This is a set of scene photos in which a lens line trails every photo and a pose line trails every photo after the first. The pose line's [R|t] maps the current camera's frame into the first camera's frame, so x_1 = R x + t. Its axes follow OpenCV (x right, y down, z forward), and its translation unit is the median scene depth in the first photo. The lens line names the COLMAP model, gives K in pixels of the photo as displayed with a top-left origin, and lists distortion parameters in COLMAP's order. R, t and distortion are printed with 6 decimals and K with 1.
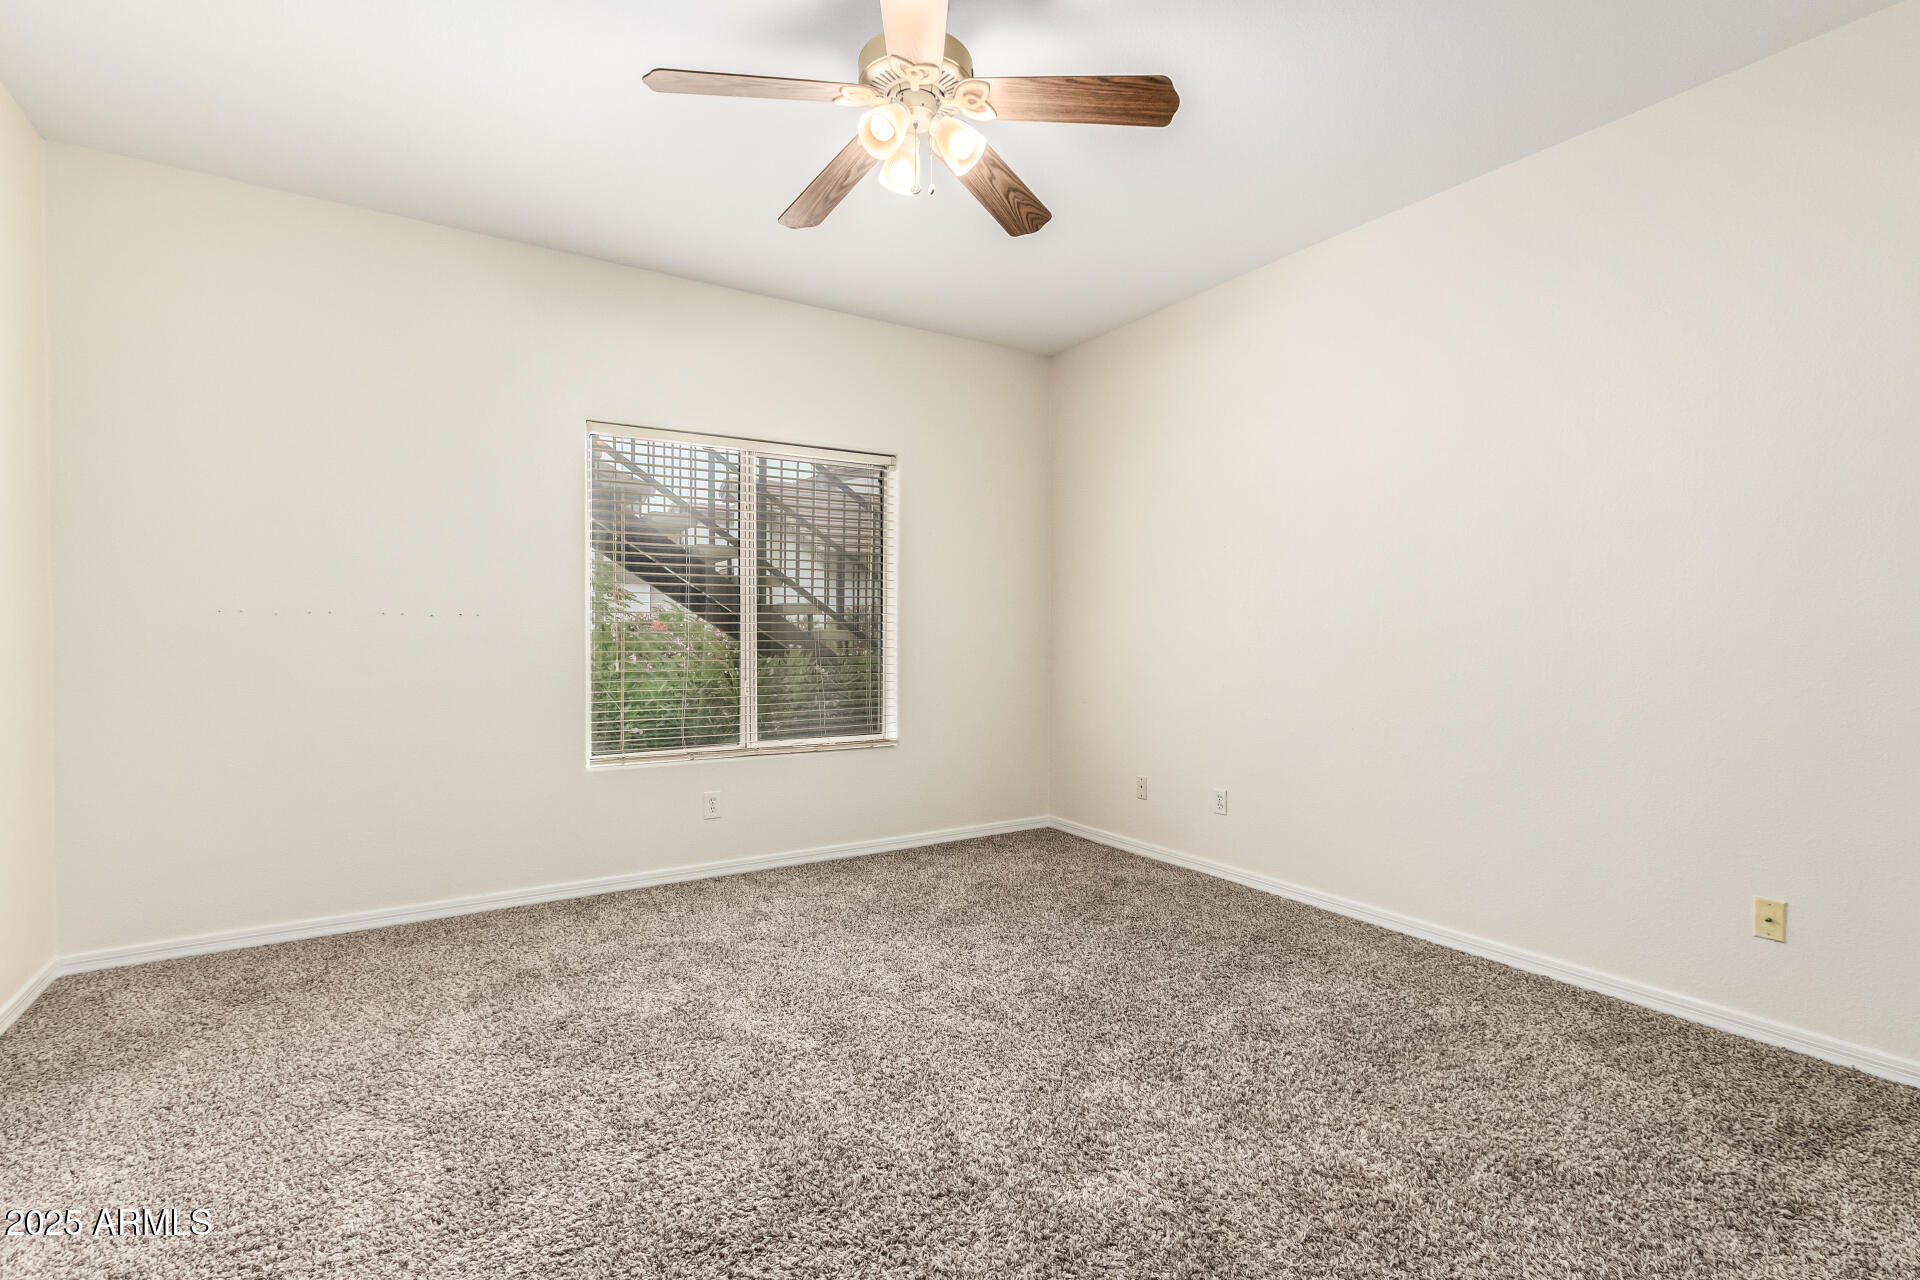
lens RADIAL K [[873.9, 0, 956.8], [0, 873.9, 632.0], [0, 0, 1]] dist [0.001555, 0.000014]
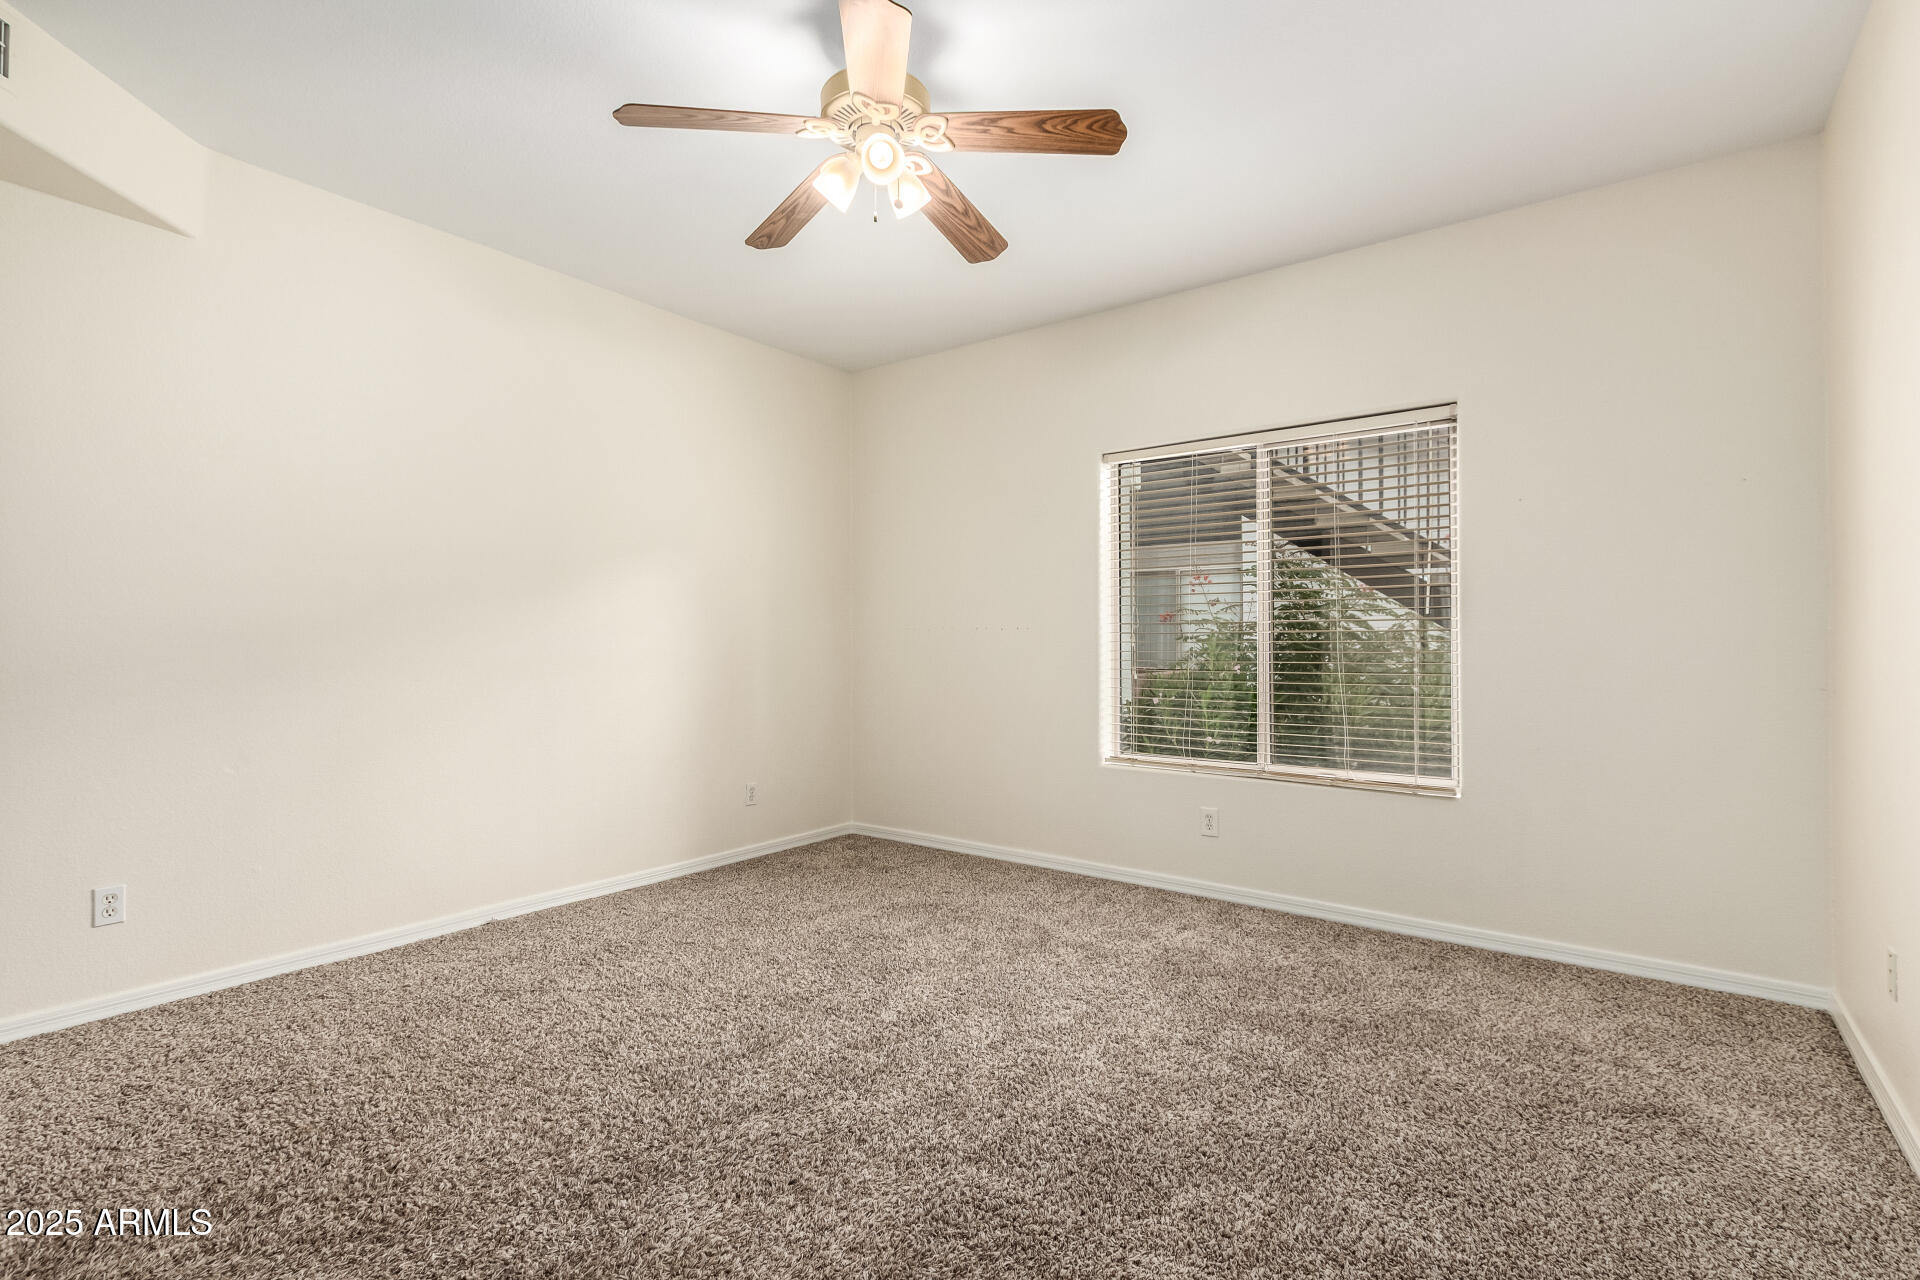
lens RADIAL K [[873.9, 0, 956.8], [0, 873.9, 632.0], [0, 0, 1]] dist [0.001555, 0.000014]
pose [[0.355964, -0.007784, -0.934467, 0.558930], [0.002320, 0.999970, -0.007446, -0.005513], [0.934497, 0.000482, 0.355972, 0.424504]]
